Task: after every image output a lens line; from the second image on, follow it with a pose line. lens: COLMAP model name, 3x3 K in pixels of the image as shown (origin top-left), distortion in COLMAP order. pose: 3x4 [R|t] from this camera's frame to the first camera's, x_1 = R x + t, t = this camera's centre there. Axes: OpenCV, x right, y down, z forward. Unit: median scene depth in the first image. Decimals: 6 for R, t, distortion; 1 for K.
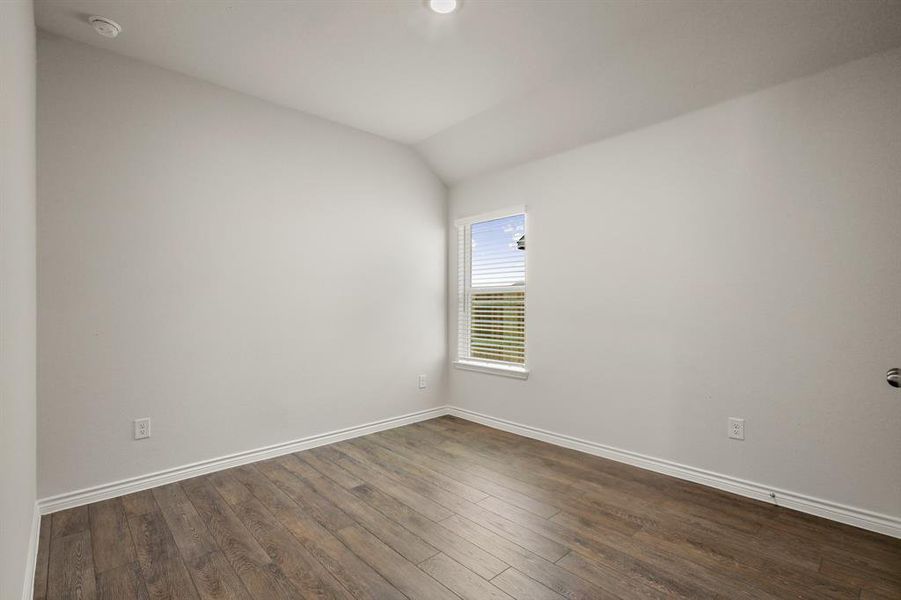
lens RADIAL K [[419.2, 0, 449.6], [0, 419.2, 302.2], [0, 0, 1]] dist [-0.002522, -0.000844]
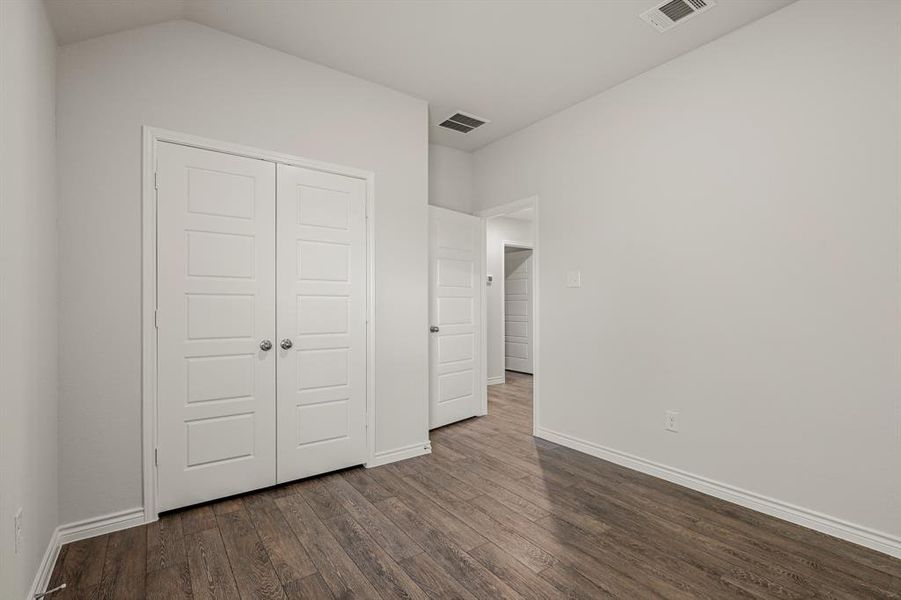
lens RADIAL K [[419.2, 0, 449.7], [0, 419.2, 303.6], [0, 0, 1]] dist [-0.002522, -0.000844]
pose [[-0.992515, 0.011754, 0.121553, 0.052345], [0.010150, 0.999853, -0.013807, 0.020270], [-0.121697, -0.012470, -0.992489, 2.018578]]
